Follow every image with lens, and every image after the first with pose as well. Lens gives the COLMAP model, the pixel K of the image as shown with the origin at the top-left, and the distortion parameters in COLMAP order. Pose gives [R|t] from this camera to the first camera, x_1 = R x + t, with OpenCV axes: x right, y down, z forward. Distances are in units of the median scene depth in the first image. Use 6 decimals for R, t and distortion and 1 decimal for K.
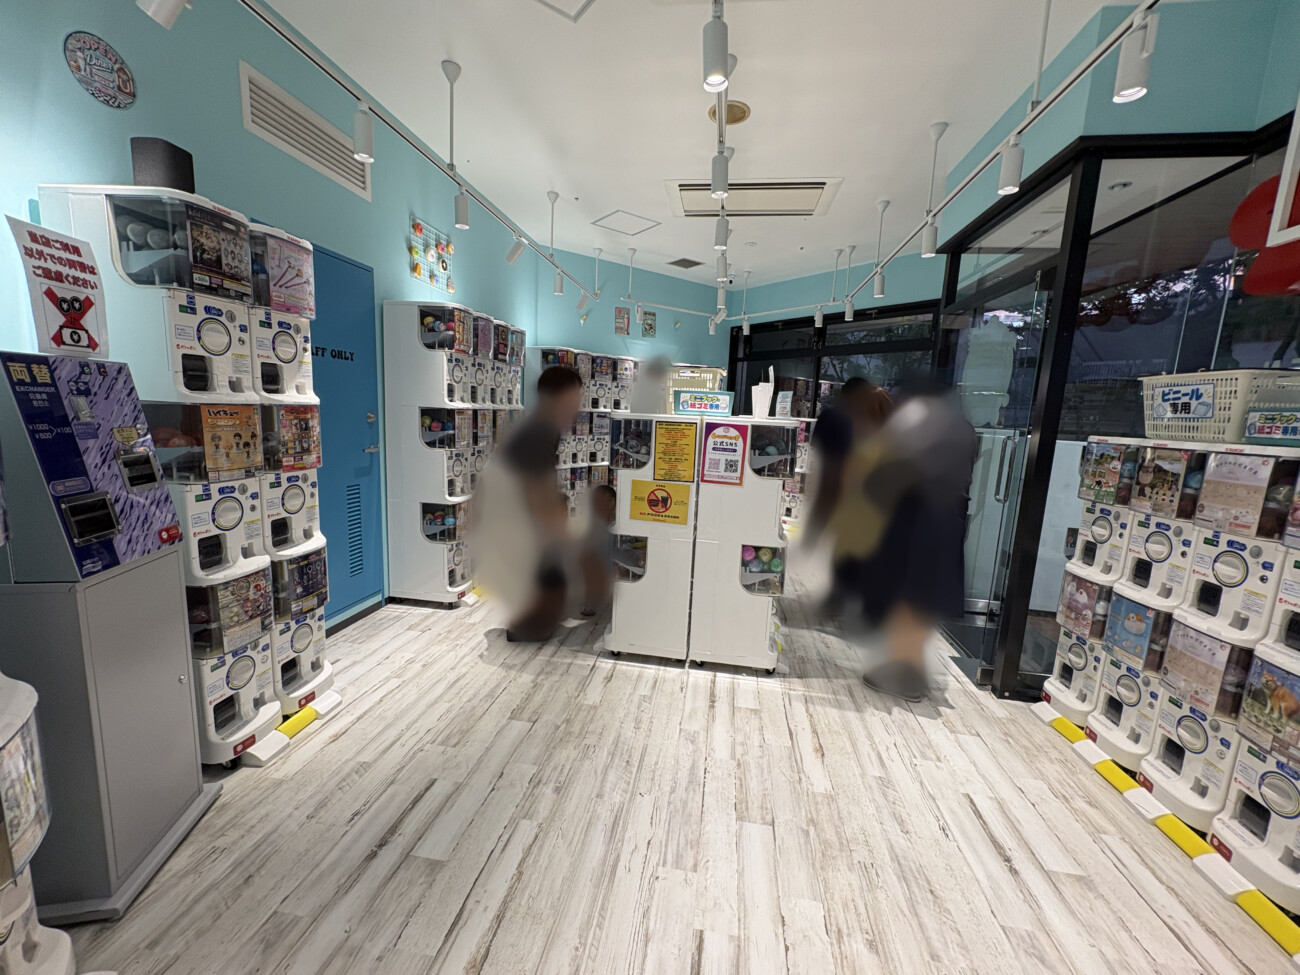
lens RADIAL K [[519.5, 0, 650.0], [0, 519.5, 487.5], [0, 0, 1]] dist [0.000812, 0.000182]
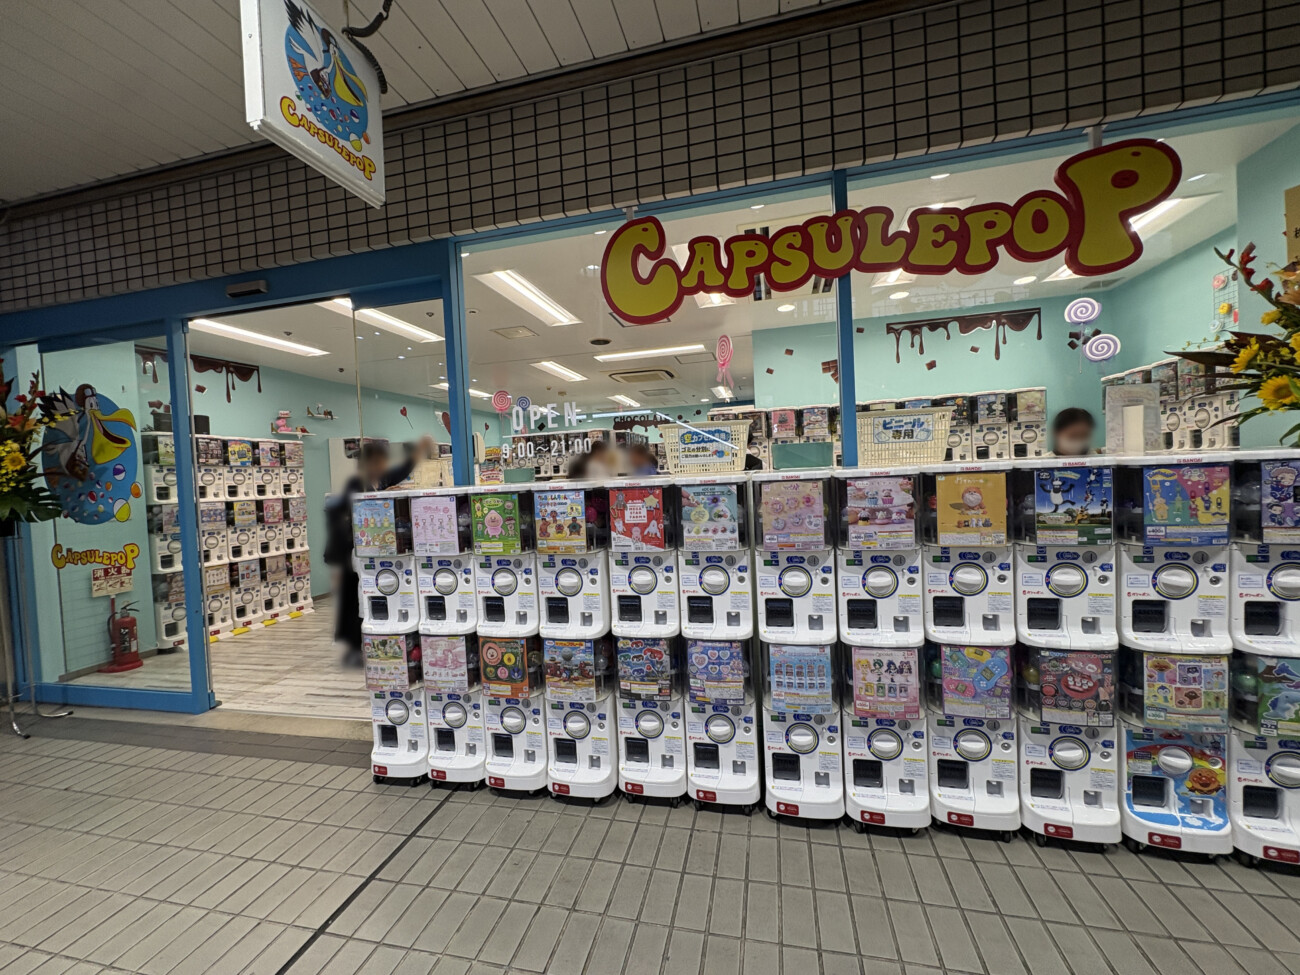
lens RADIAL K [[437.9, 0, 679.8], [0, 437.9, 480.5], [0, 0, 1]] dist [0.000221, 0.000019]
pose [[0.051230, -0.067249, 0.996420, 0.040996], [0.196721, 0.978862, 0.055950, -0.044546], [-0.979120, 0.193151, 0.063376, 0.305509]]
